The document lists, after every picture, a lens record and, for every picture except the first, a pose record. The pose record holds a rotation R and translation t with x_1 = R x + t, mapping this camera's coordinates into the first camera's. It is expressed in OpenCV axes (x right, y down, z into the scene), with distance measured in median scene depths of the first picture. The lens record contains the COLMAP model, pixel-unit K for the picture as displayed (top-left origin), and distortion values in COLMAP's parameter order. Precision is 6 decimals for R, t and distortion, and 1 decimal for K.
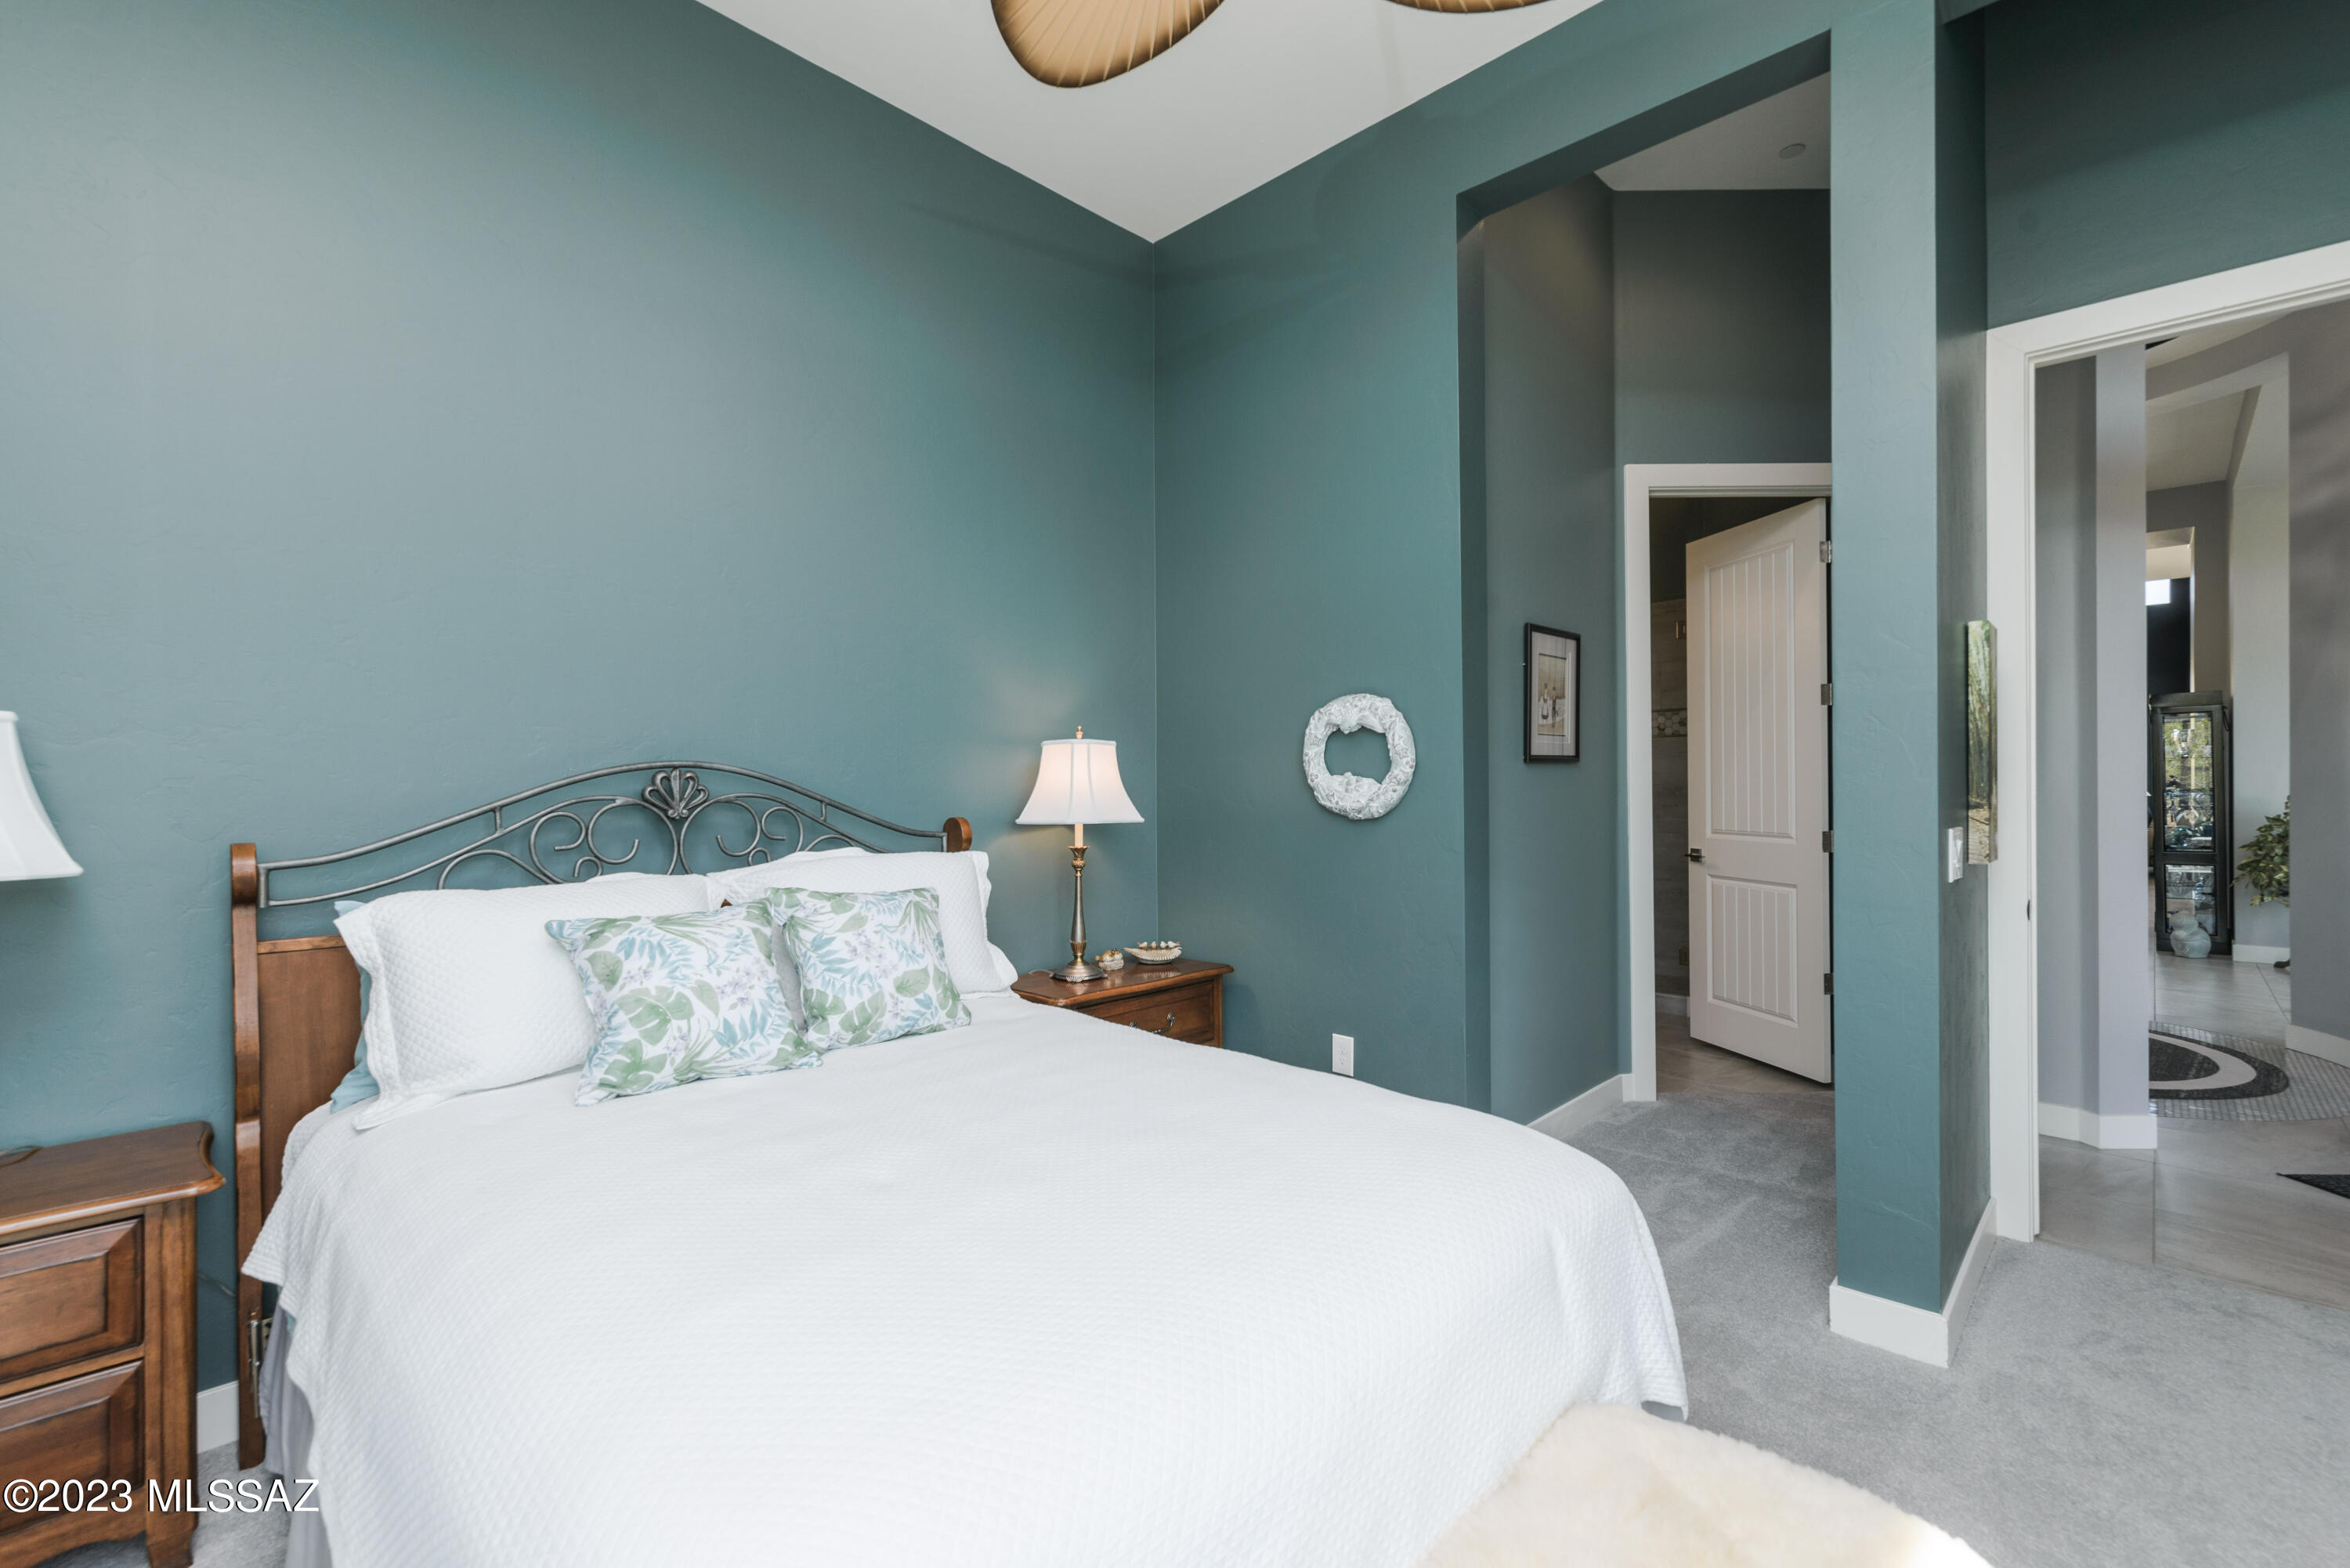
lens RADIAL K [[1016.7, 0, 1177.5], [0, 1016.7, 796.2], [0, 0, 1]] dist [0.000103, 0.000013]
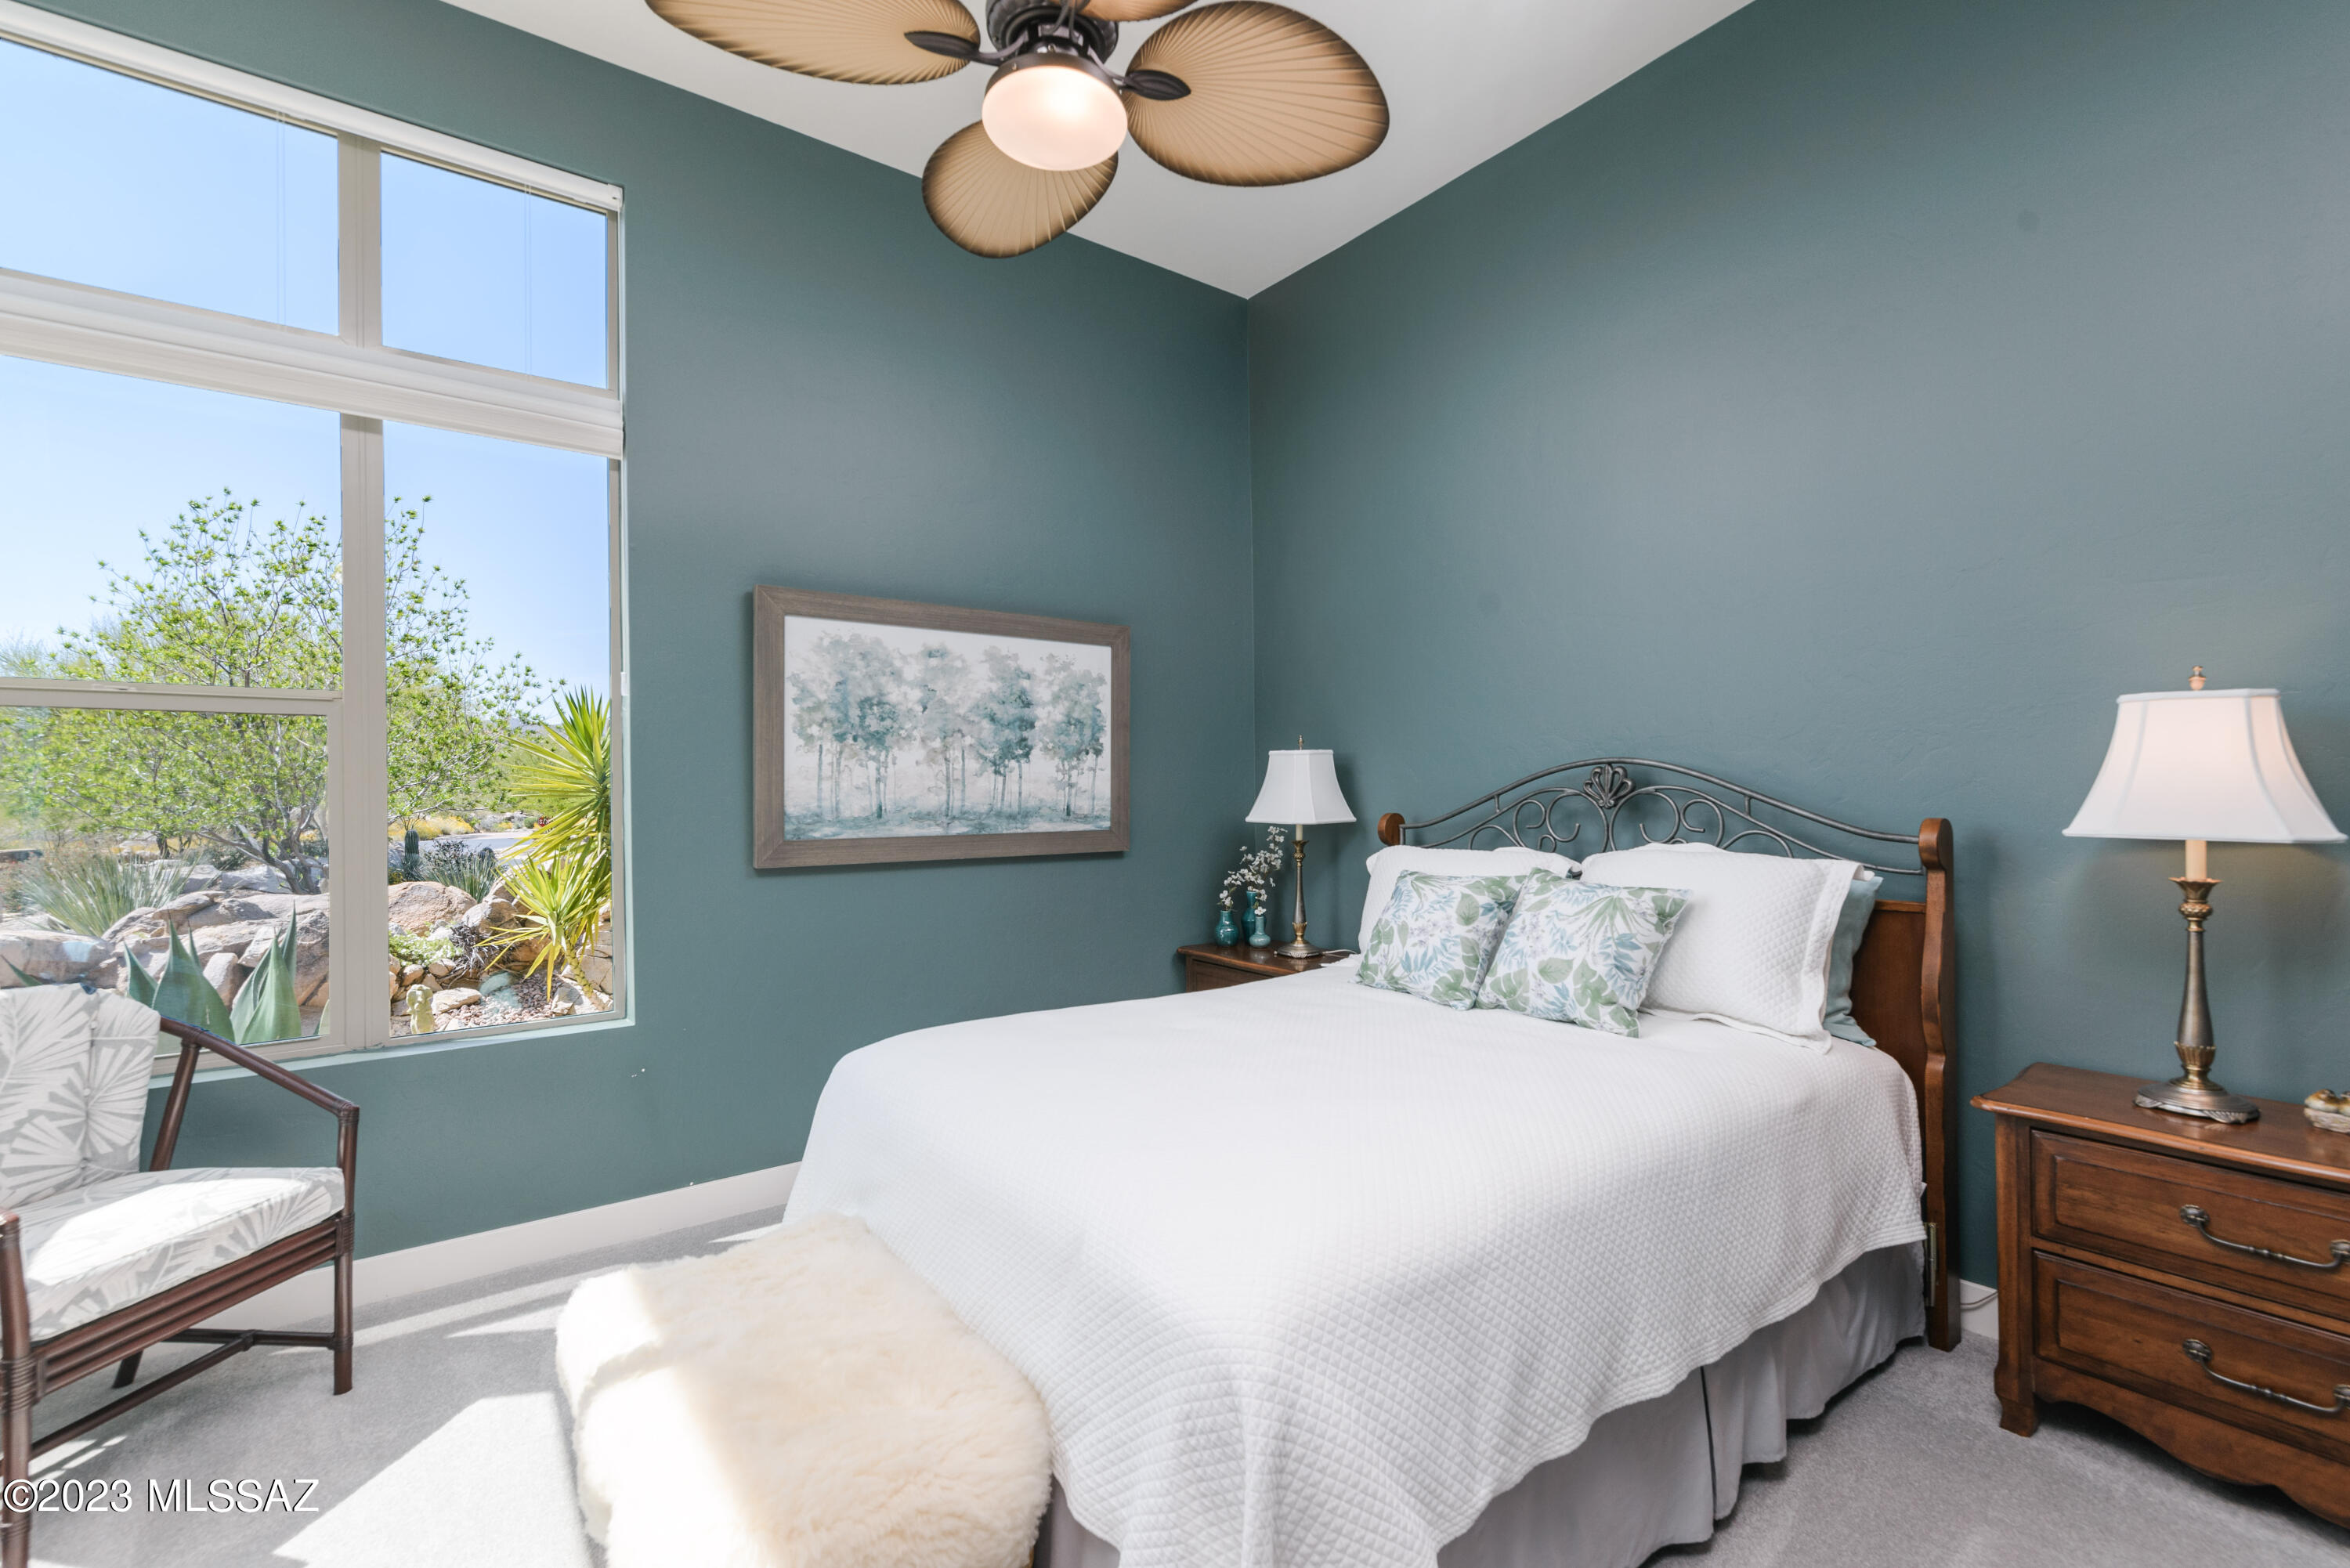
lens RADIAL K [[1016.7, 0, 1176.6], [0, 1016.7, 778.5], [0, 0, 1]] dist [0.000103, 0.000013]
pose [[-0.153584, 0.006560, -0.988114, 0.844825], [0.010628, 0.999931, 0.004987, -0.024646], [0.988078, -0.009736, -0.153643, 0.782625]]
